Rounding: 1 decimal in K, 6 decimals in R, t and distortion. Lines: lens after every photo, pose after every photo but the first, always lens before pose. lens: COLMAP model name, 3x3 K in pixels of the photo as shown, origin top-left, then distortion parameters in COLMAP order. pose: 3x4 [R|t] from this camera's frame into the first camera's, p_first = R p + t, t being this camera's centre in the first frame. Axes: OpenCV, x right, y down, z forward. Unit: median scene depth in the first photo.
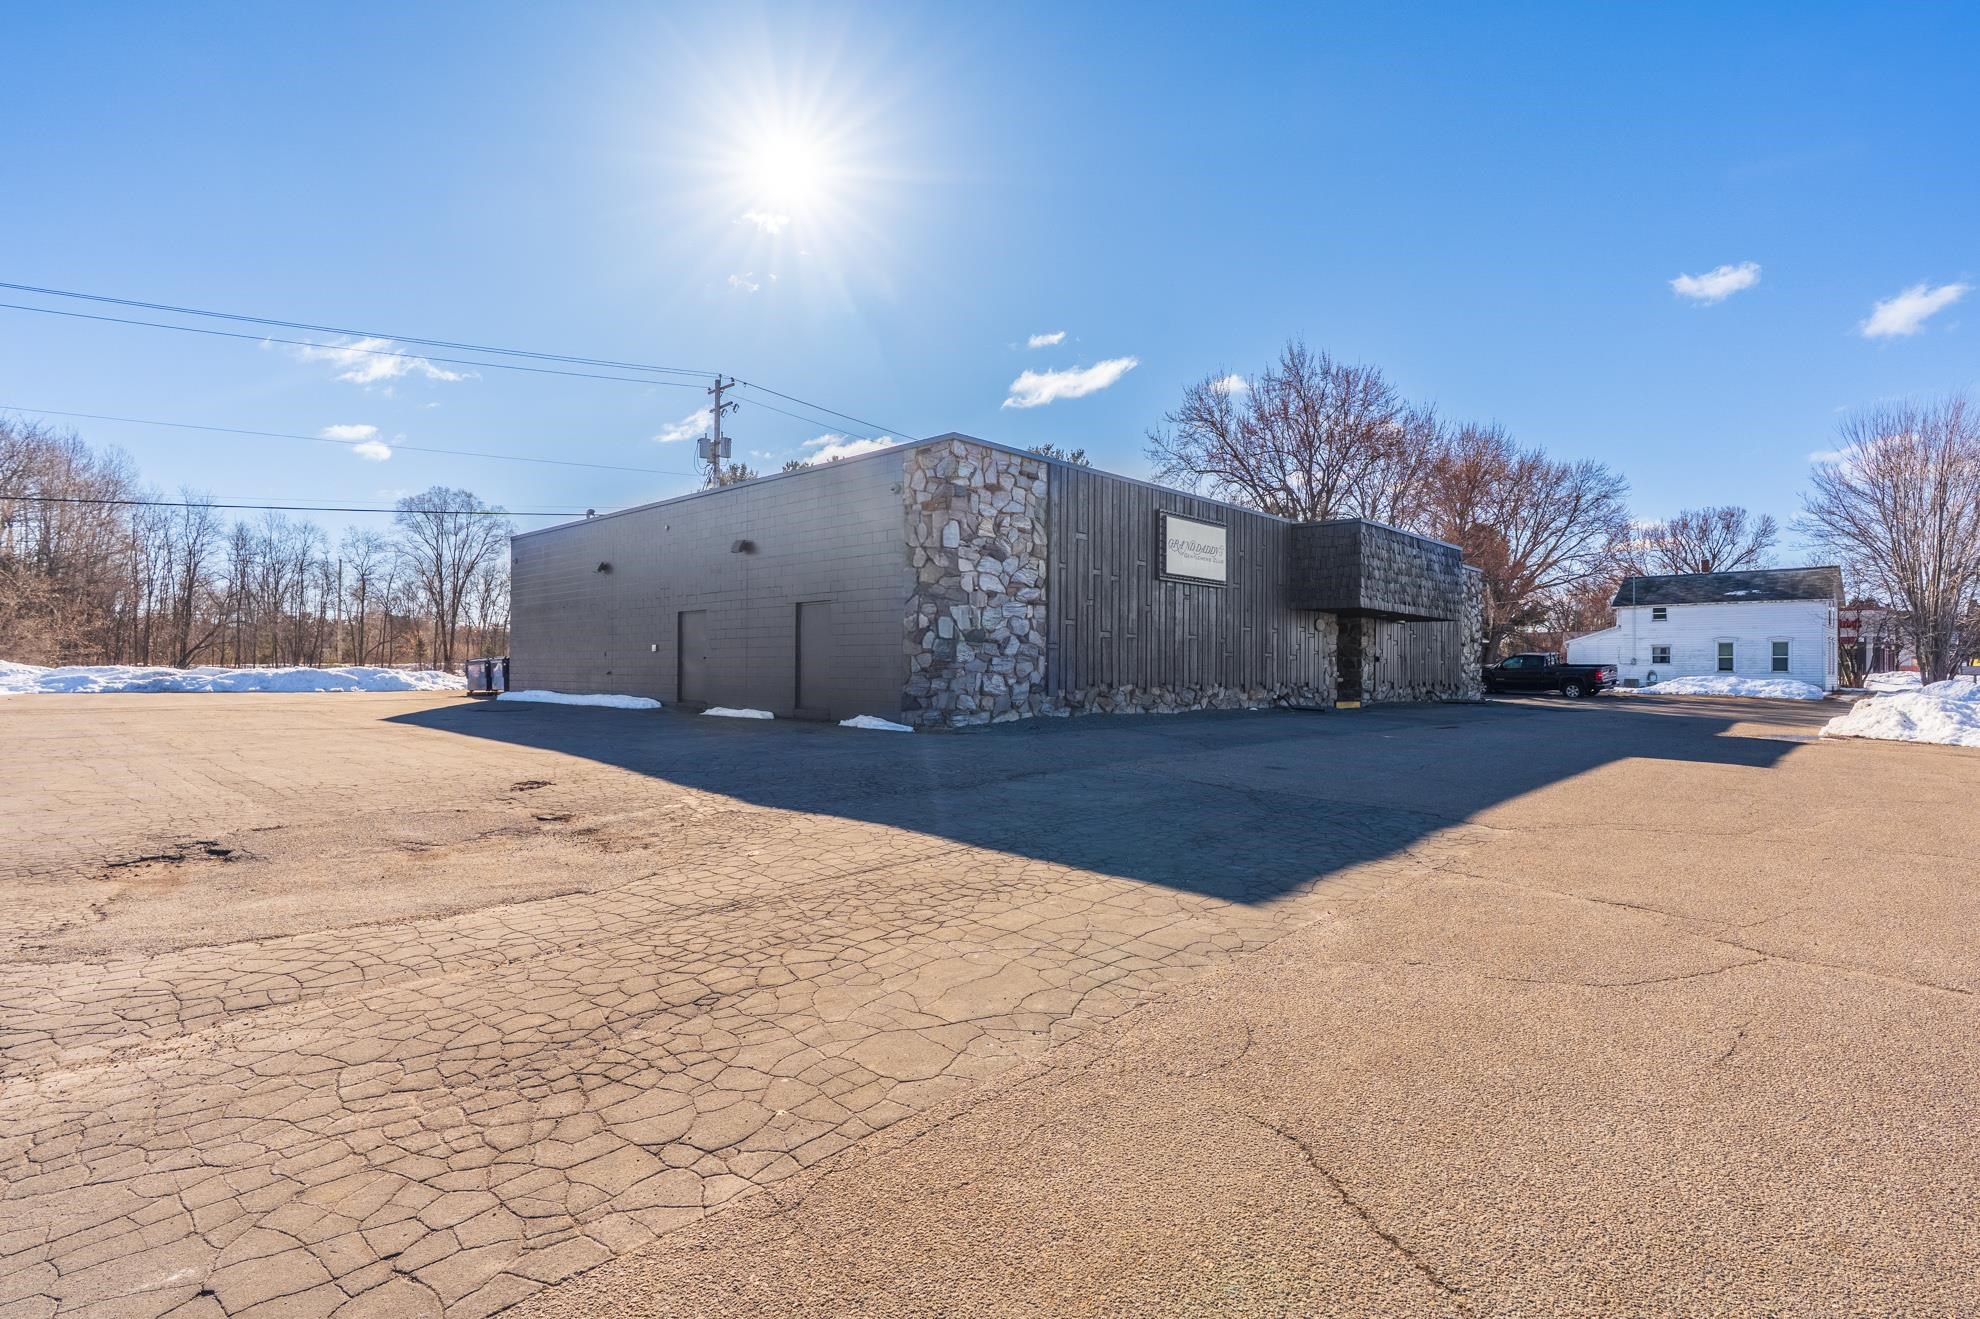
lens RADIAL K [[1014.0, 0, 983.3], [0, 1014.0, 659.1], [0, 0, 1]] dist [-0.000811, 0.000011]
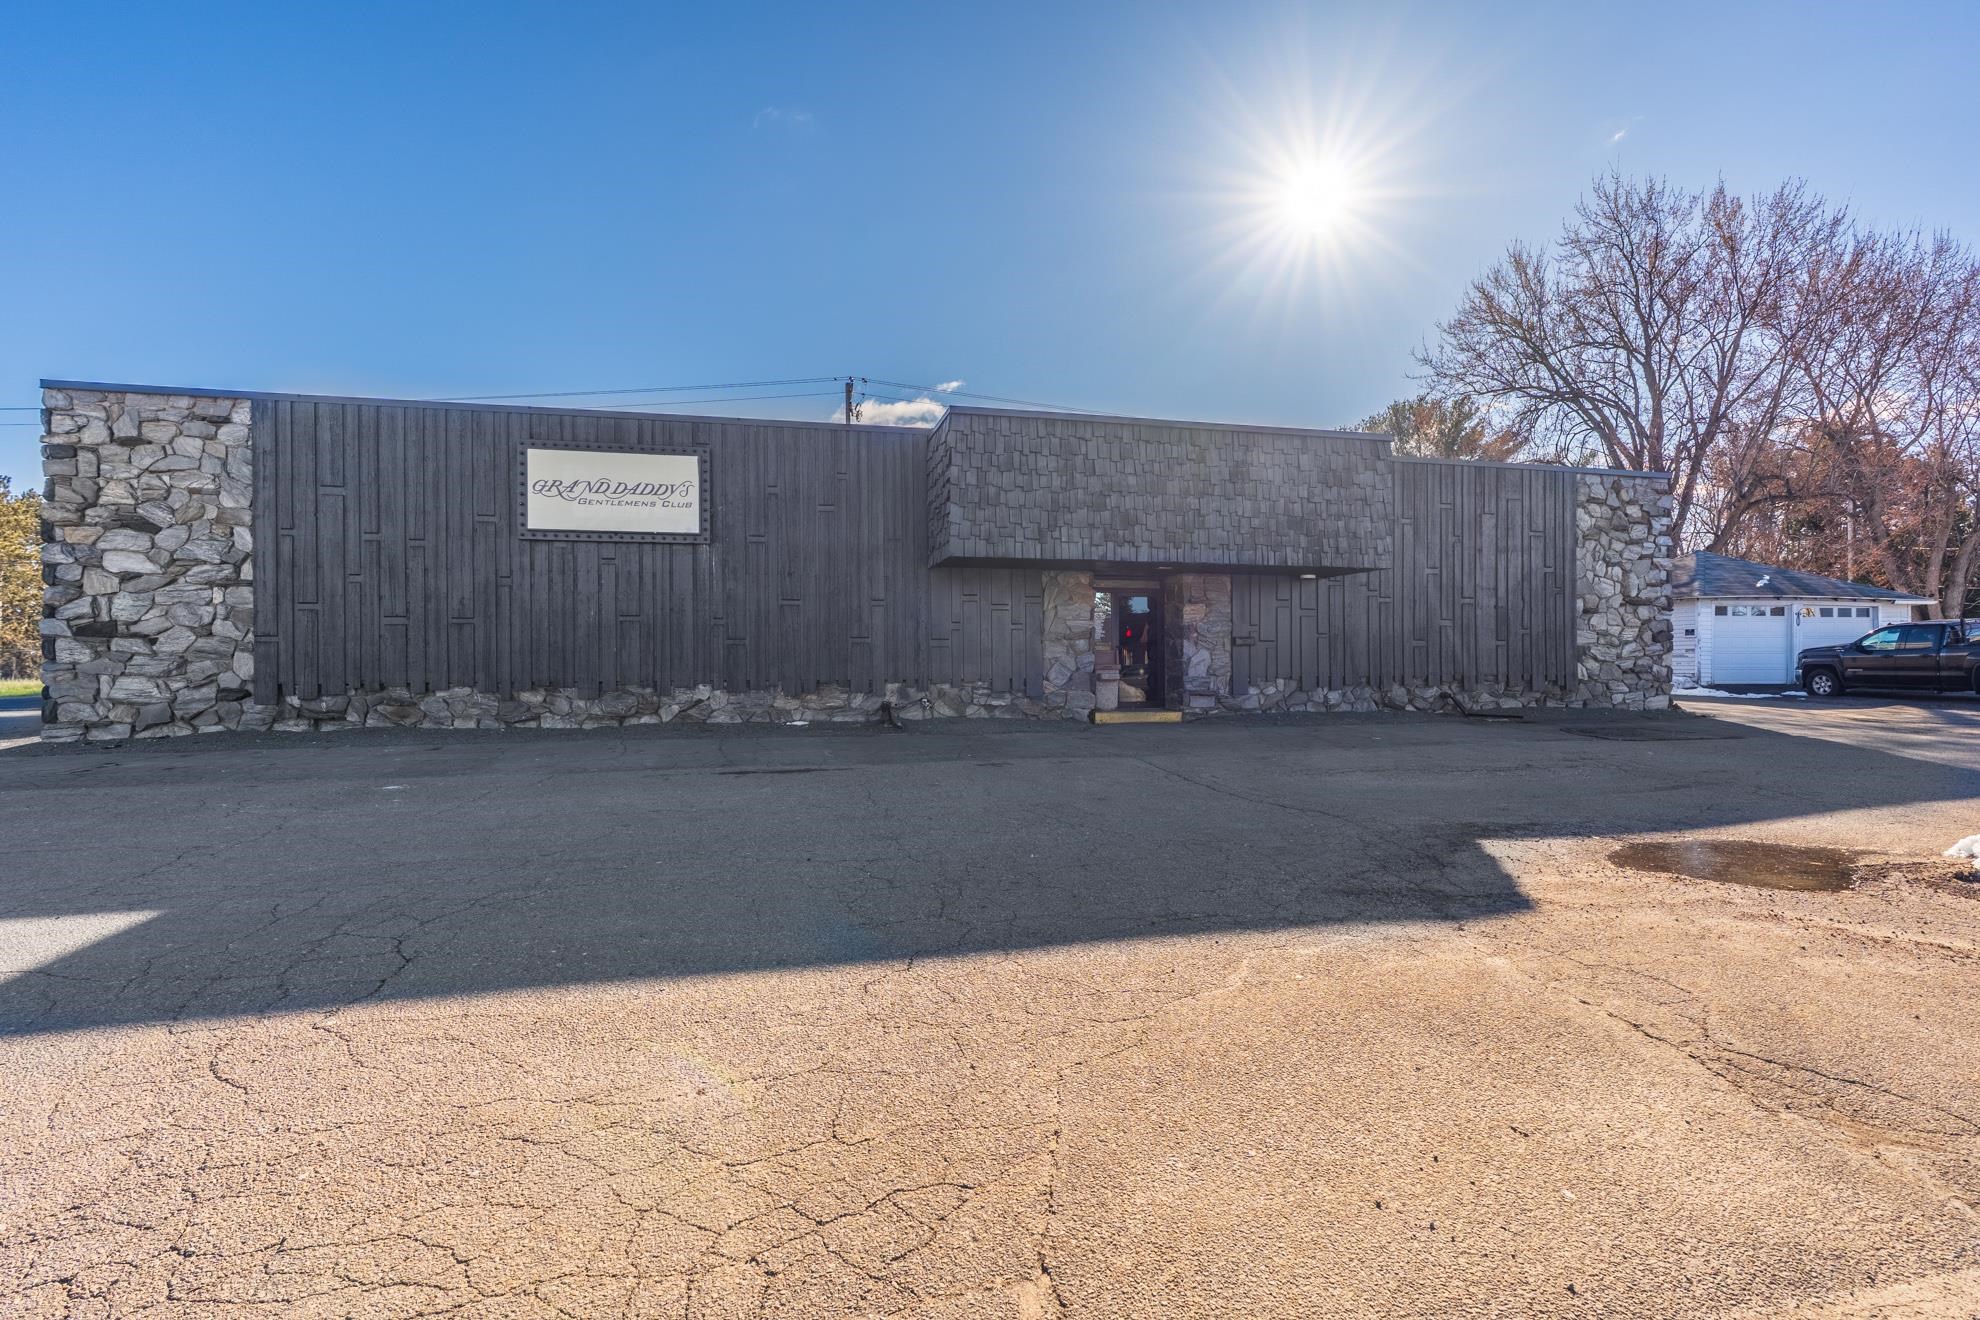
lens RADIAL K [[898.0, 0, 995.1], [0, 898.0, 653.1], [0, 0, 1]] dist [0.000151, -0.000558]
pose [[0.820797, -0.007473, -0.571171, 0.899903], [0.015408, 0.999840, 0.009060, 0.000206], [0.571012, -0.016237, 0.820781, 0.755687]]
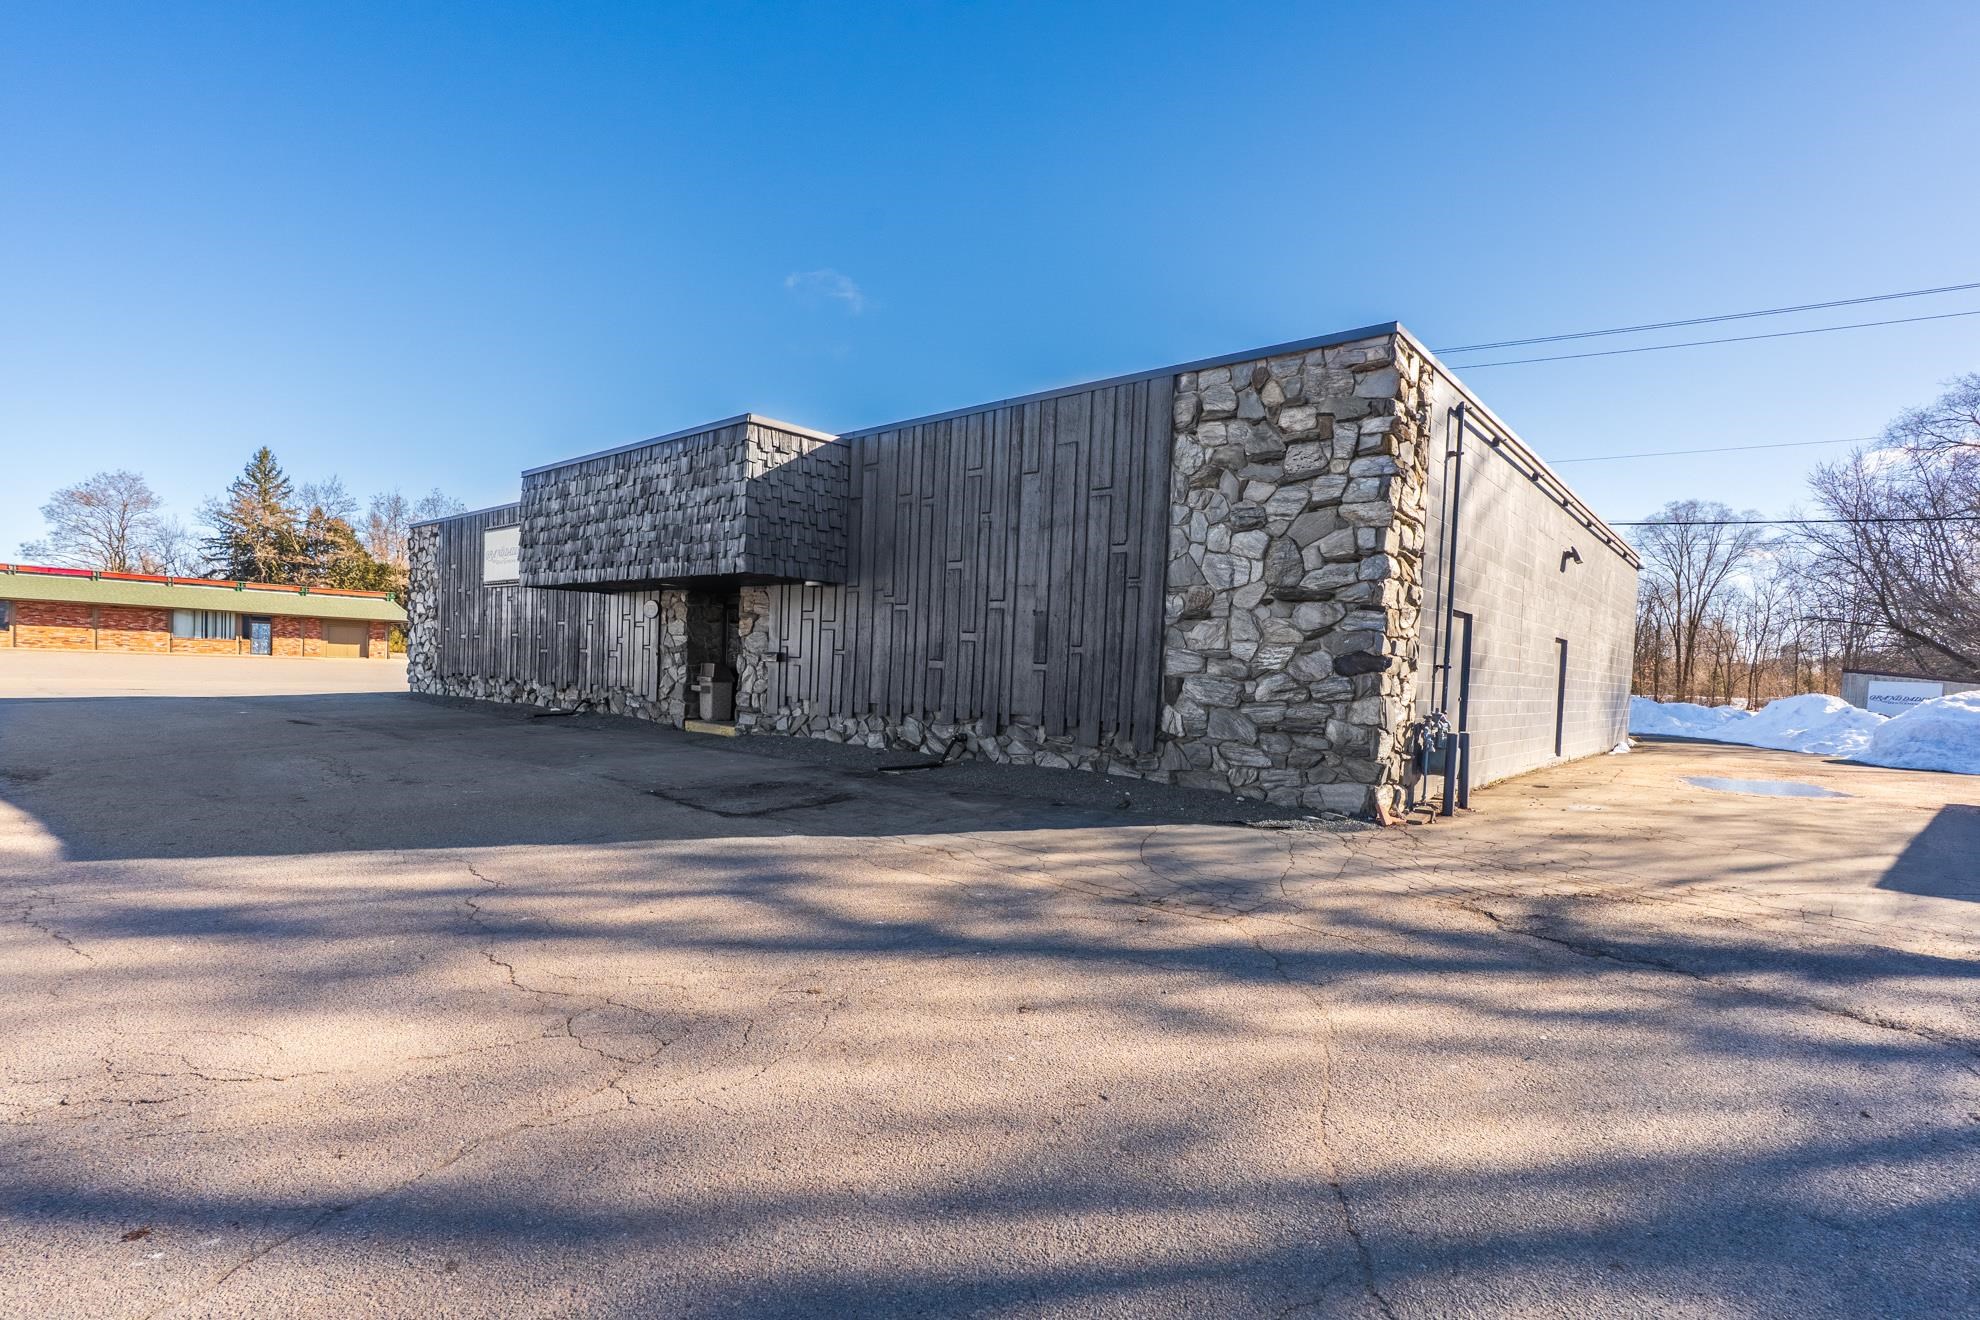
lens RADIAL K [[898.0, 0, 994.8], [0, 898.0, 664.8], [0, 0, 1]] dist [0.000151, -0.000558]
pose [[0.044775, 0.010835, -0.998938, 1.391476], [-0.002347, 0.999940, 0.010741, -0.001935], [0.998994, 0.001864, 0.044798, 1.727320]]
